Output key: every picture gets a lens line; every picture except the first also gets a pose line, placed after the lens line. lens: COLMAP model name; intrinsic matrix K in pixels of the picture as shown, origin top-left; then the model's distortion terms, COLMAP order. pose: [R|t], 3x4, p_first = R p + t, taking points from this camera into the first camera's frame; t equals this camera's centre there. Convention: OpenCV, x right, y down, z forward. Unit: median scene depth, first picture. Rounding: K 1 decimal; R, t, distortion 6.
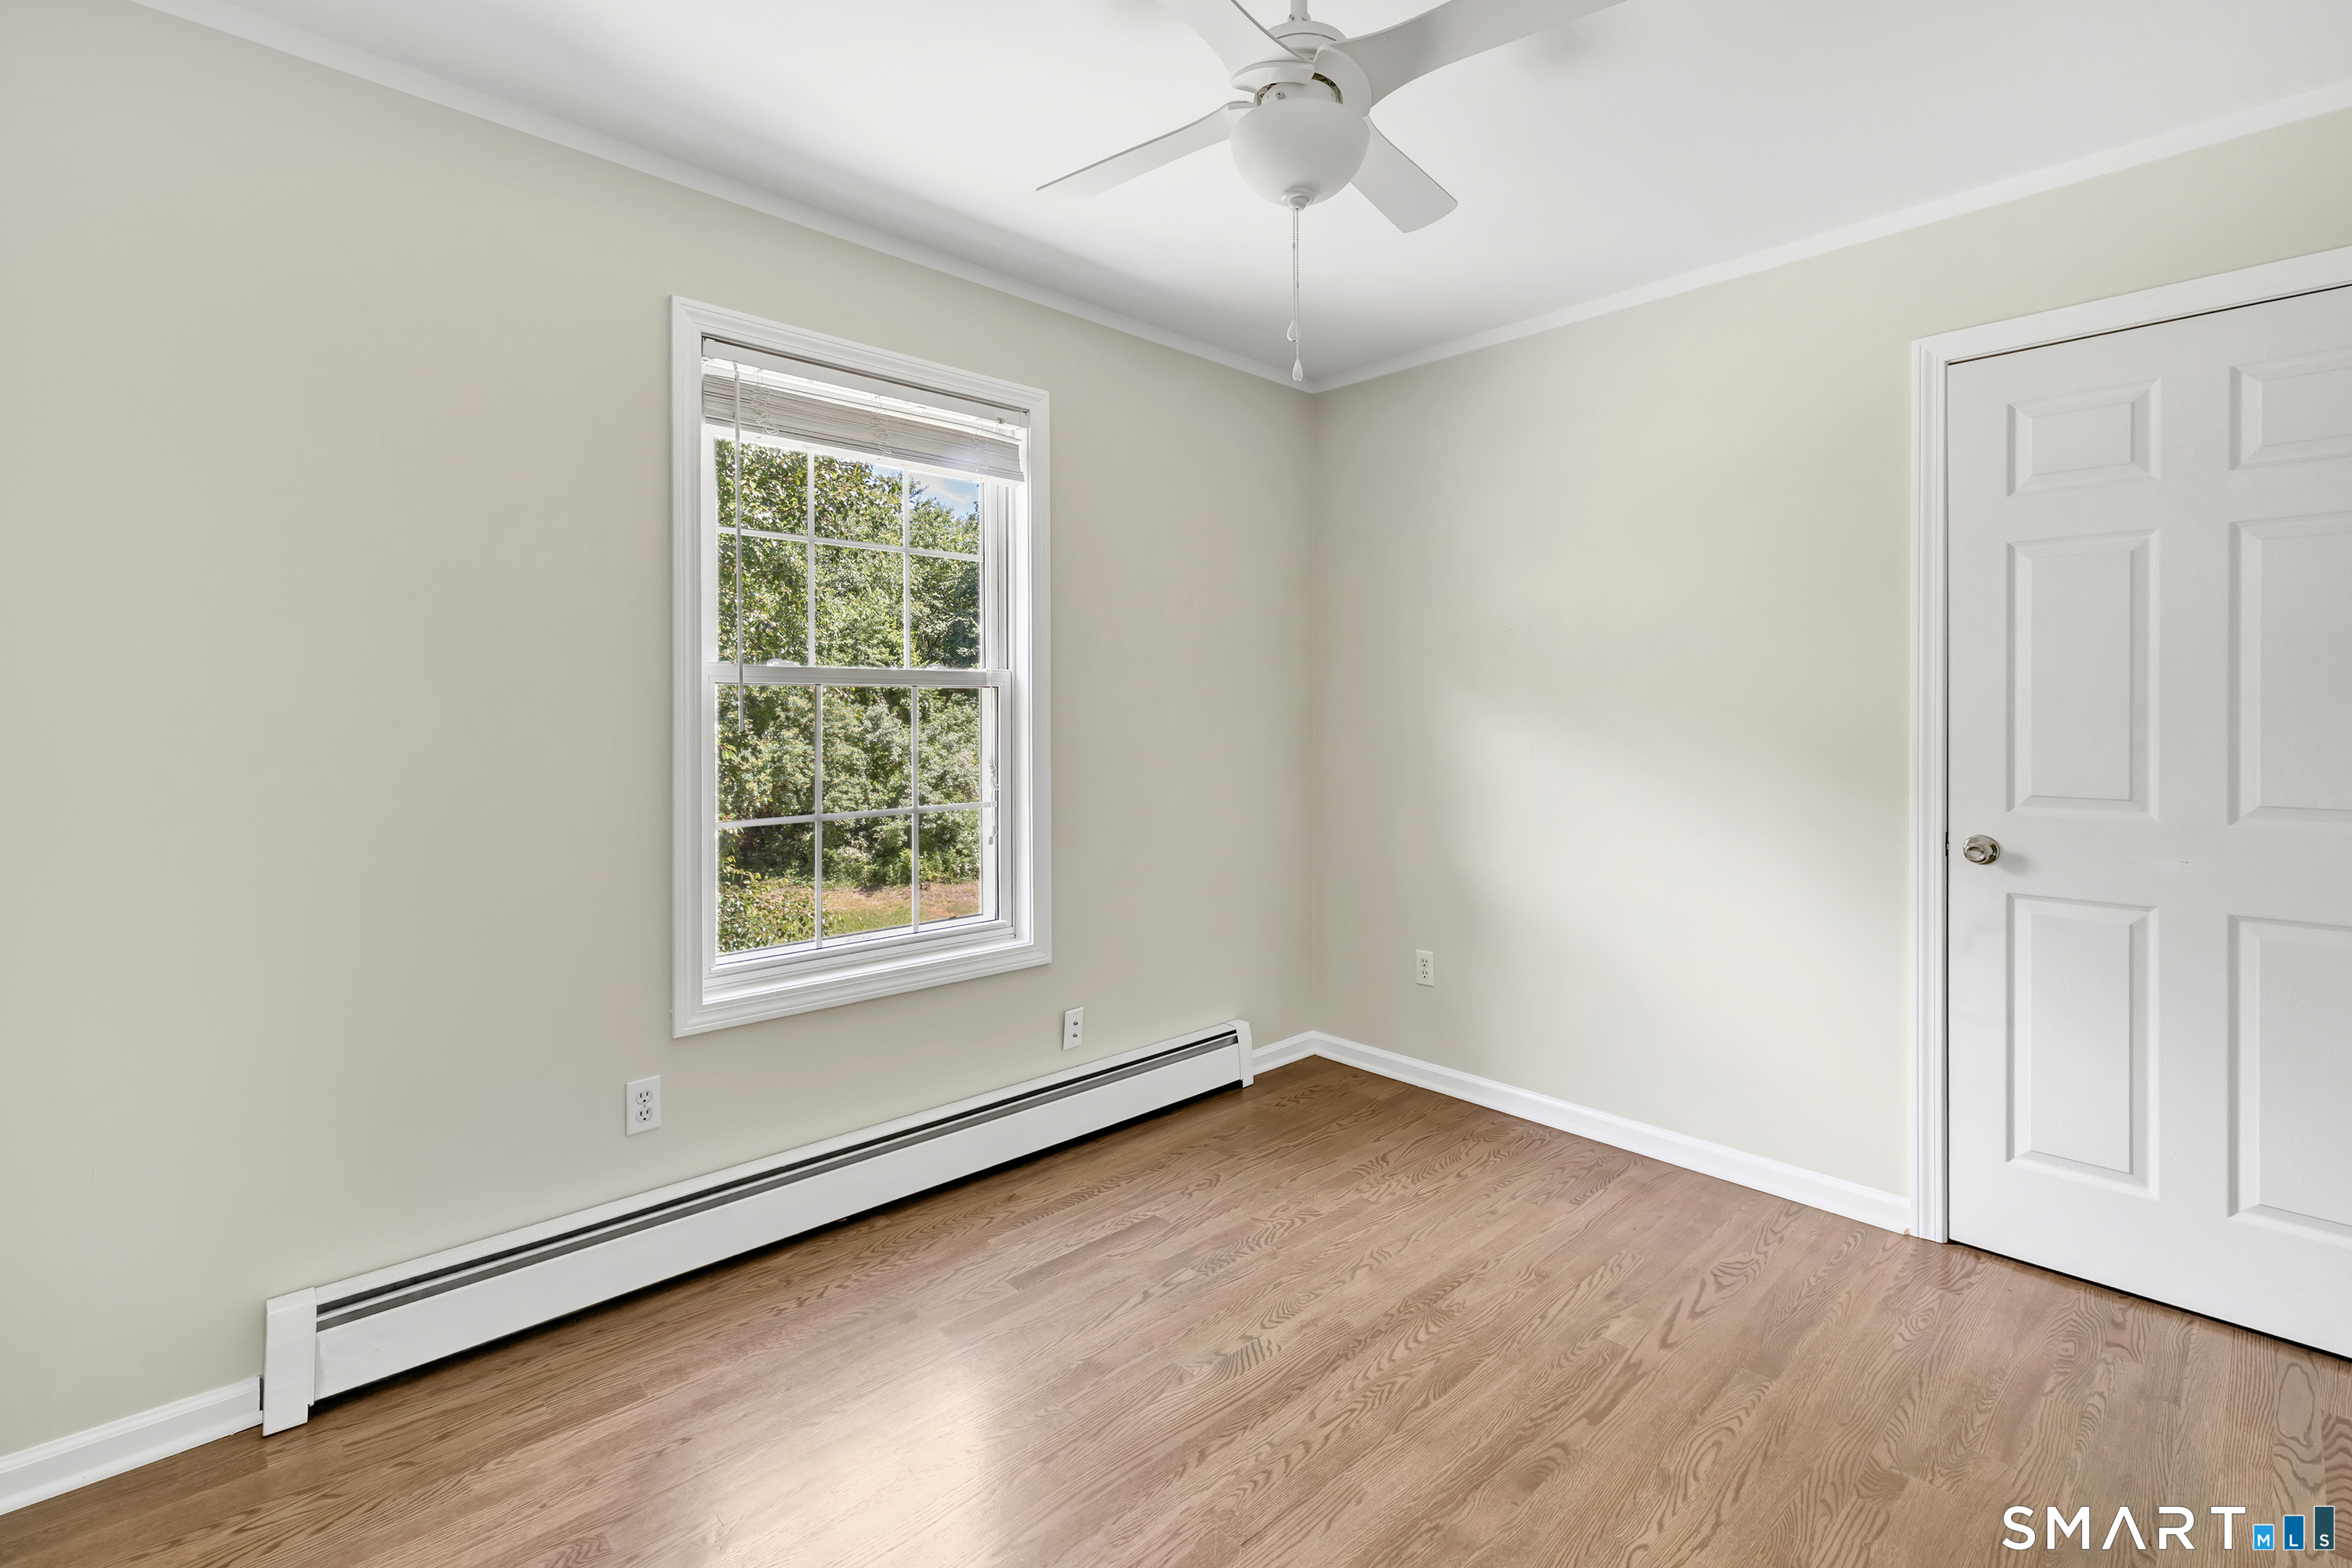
lens RADIAL K [[1048.9, 0, 1159.8], [0, 1048.9, 703.3], [0, 0, 1]] dist [0.001734, 0.000368]
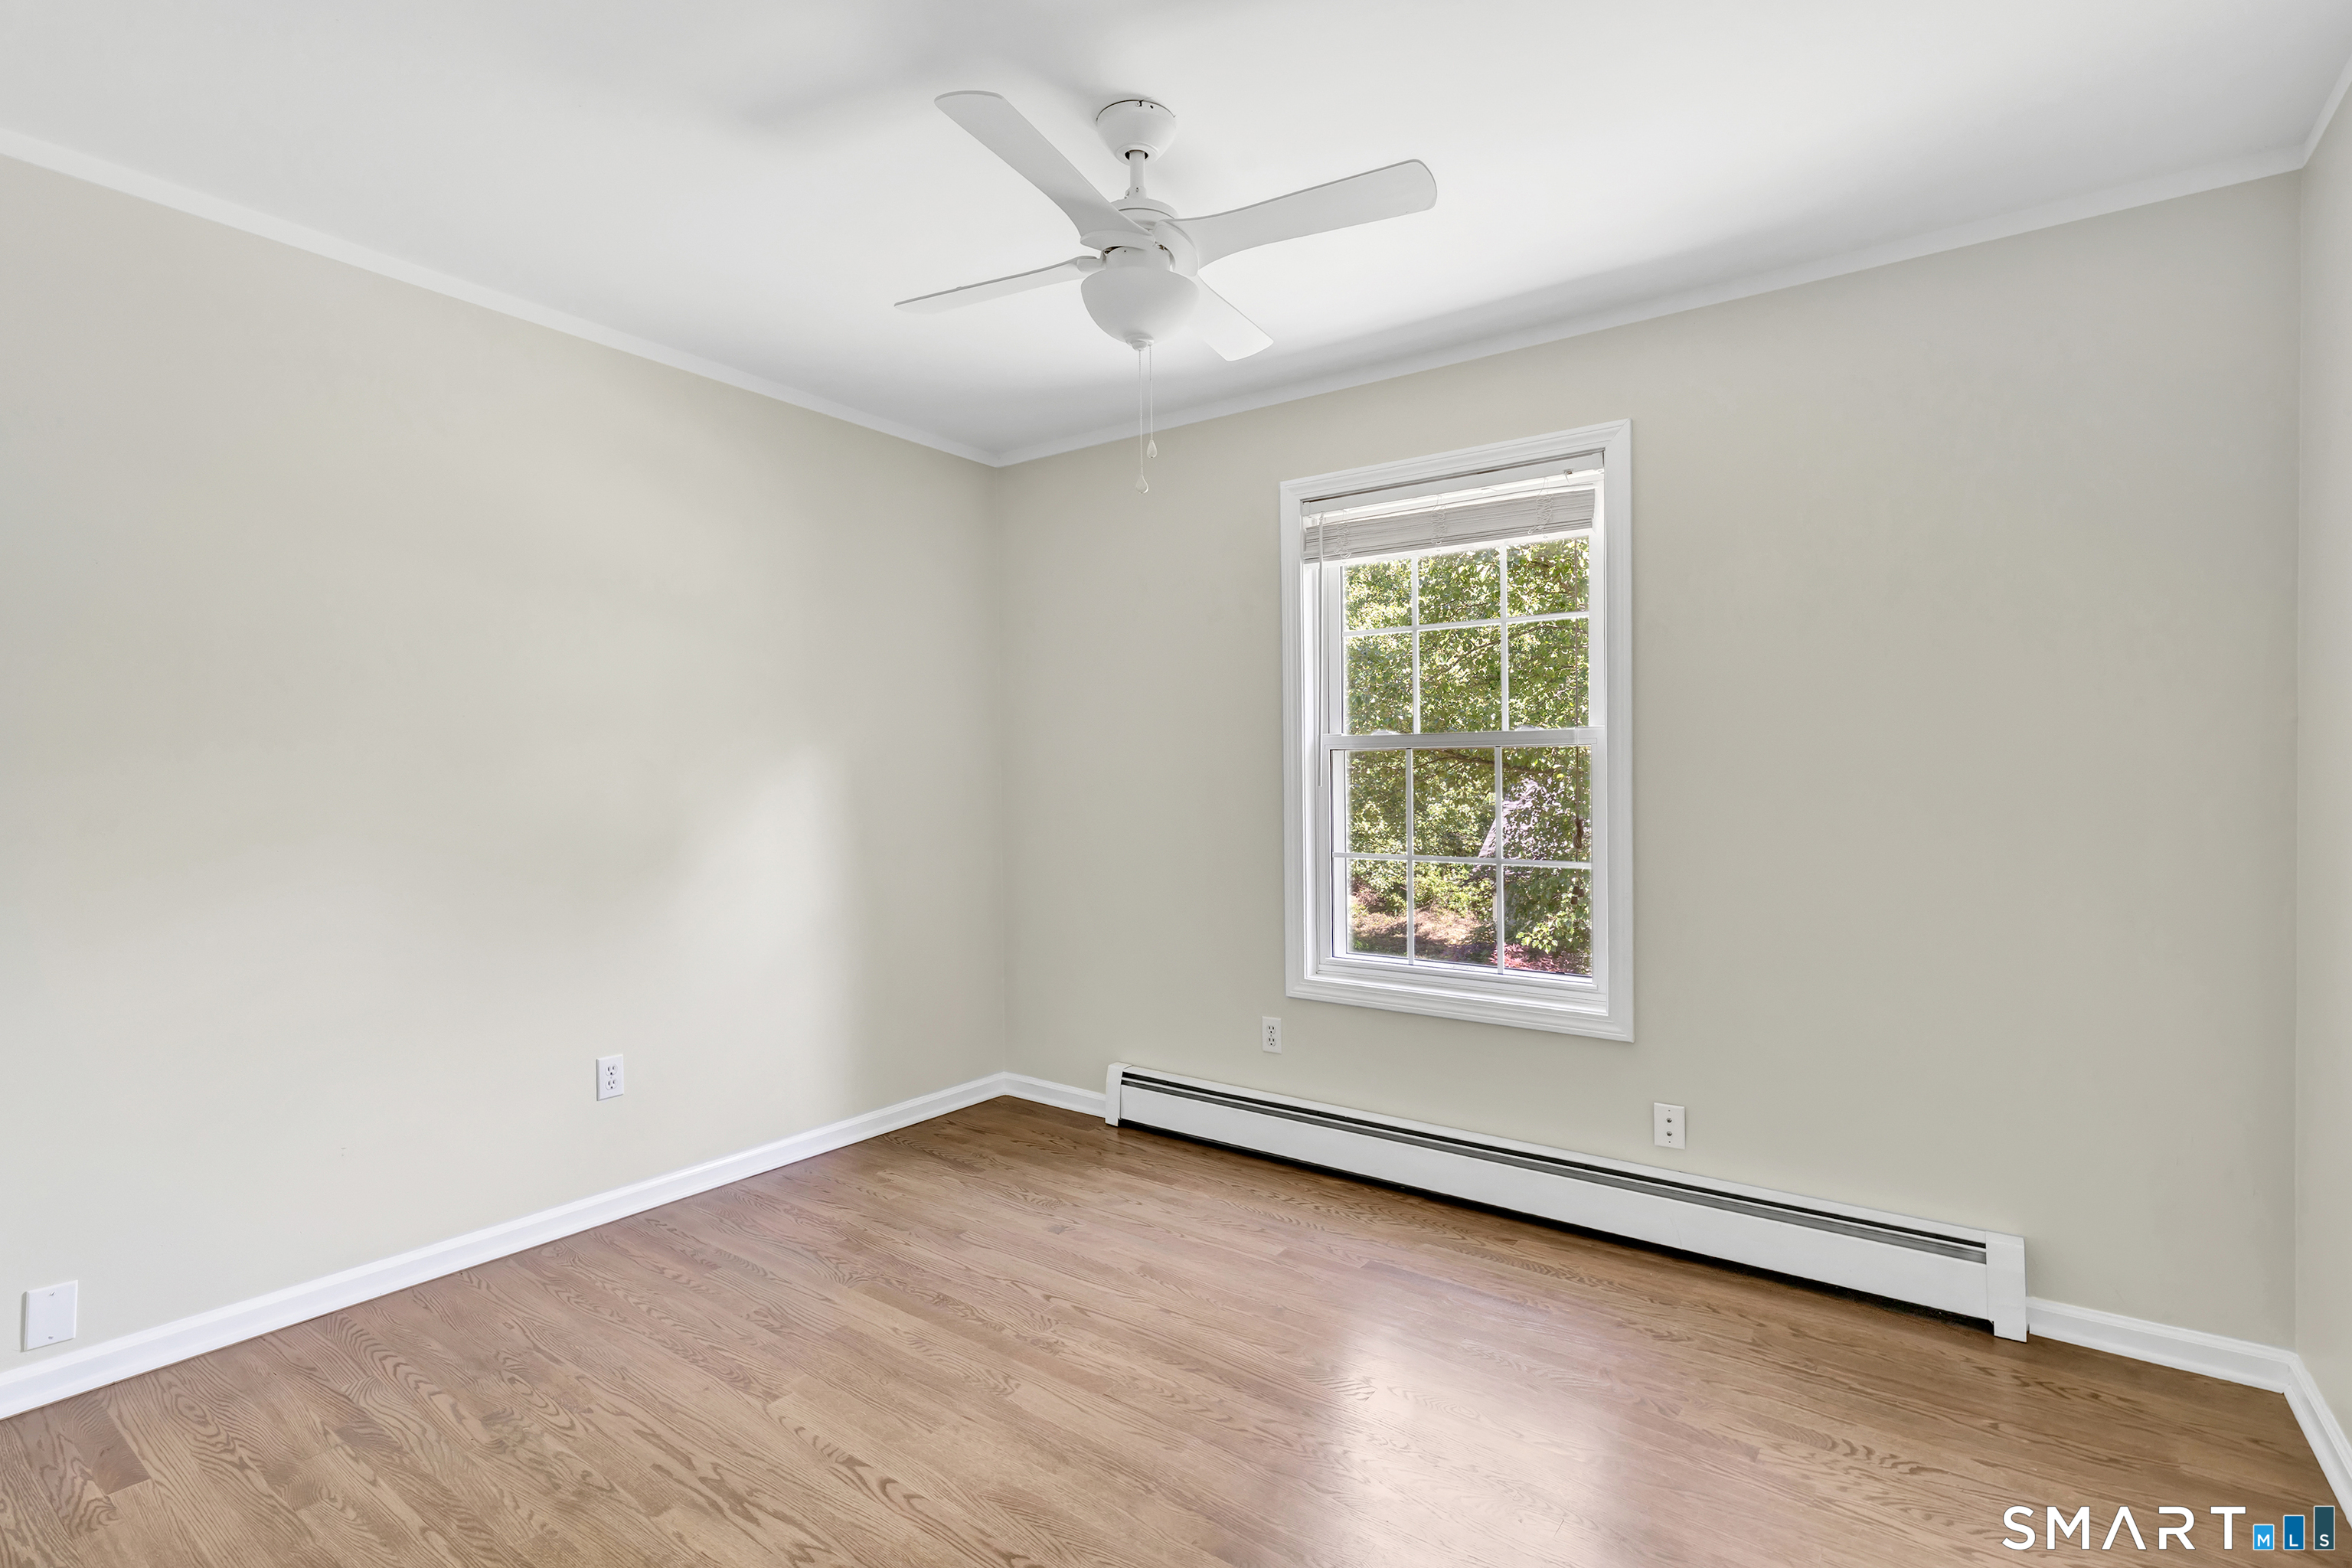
lens RADIAL K [[1048.9, 0, 1158.5], [0, 1048.9, 784.2], [0, 0, 1]] dist [0.001734, 0.000368]
pose [[0.212519, 0.007948, -0.977125, 0.815611], [0.012592, 0.999862, 0.010872, 0.007596], [0.977076, -0.014614, 0.212390, 0.467041]]
